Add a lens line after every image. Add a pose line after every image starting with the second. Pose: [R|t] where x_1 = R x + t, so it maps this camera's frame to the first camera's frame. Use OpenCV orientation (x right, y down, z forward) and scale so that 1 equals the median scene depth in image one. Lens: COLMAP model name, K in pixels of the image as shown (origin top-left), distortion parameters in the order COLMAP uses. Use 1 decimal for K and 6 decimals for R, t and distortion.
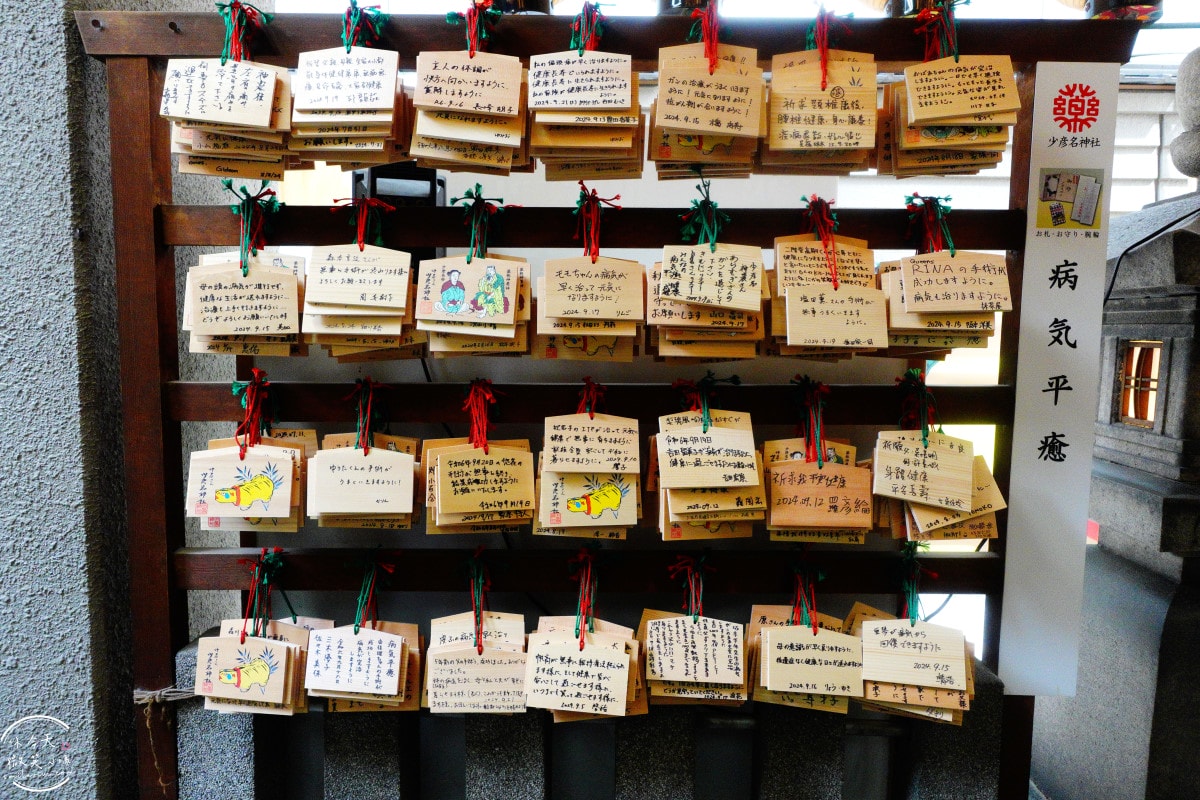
lens RADIAL K [[822.6, 0, 600.0], [0, 822.6, 400.0], [0, 0, 1]] dist [-0.003103, -0.000326]
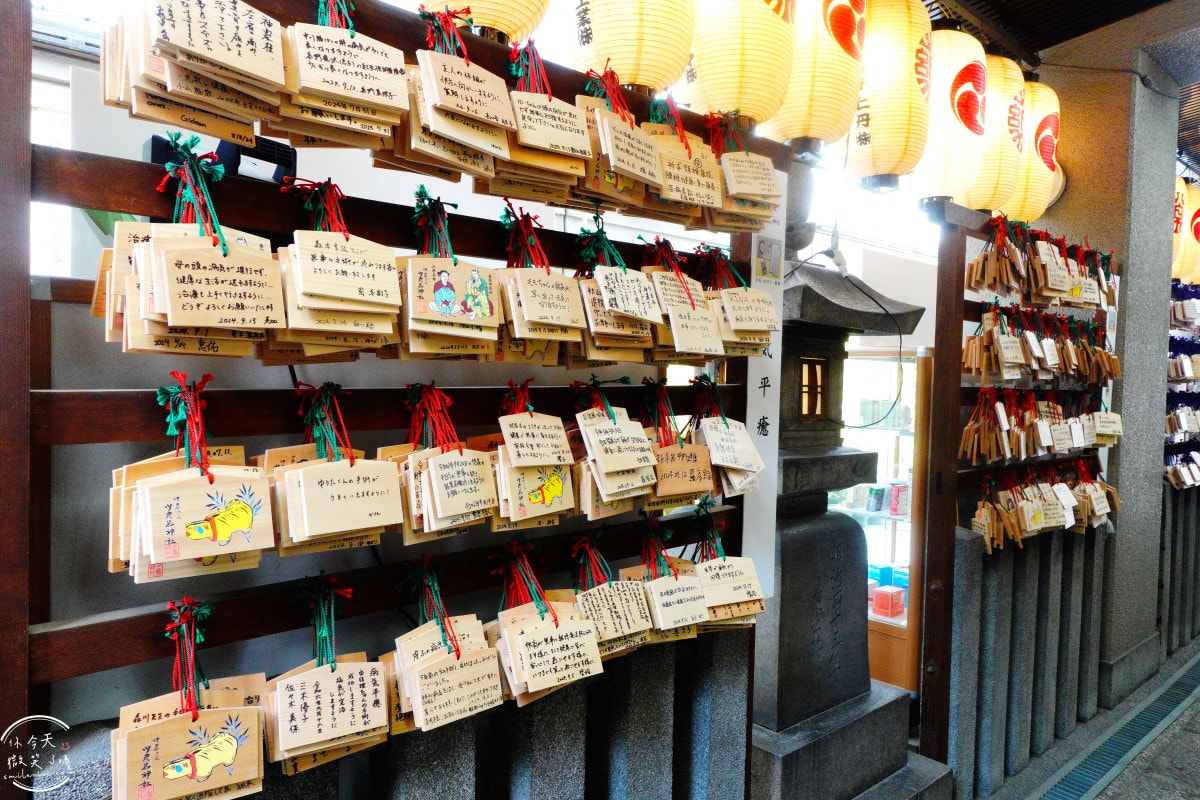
lens RADIAL K [[822.6, 0, 600.0], [0, 822.6, 400.0], [0, 0, 1]] dist [-0.003103, -0.000326]
pose [[0.719593, -0.023202, 0.694008, -0.721780], [0.048538, 0.998678, -0.016939, 0.023564], [-0.692697, 0.045875, 0.719768, 0.159710]]
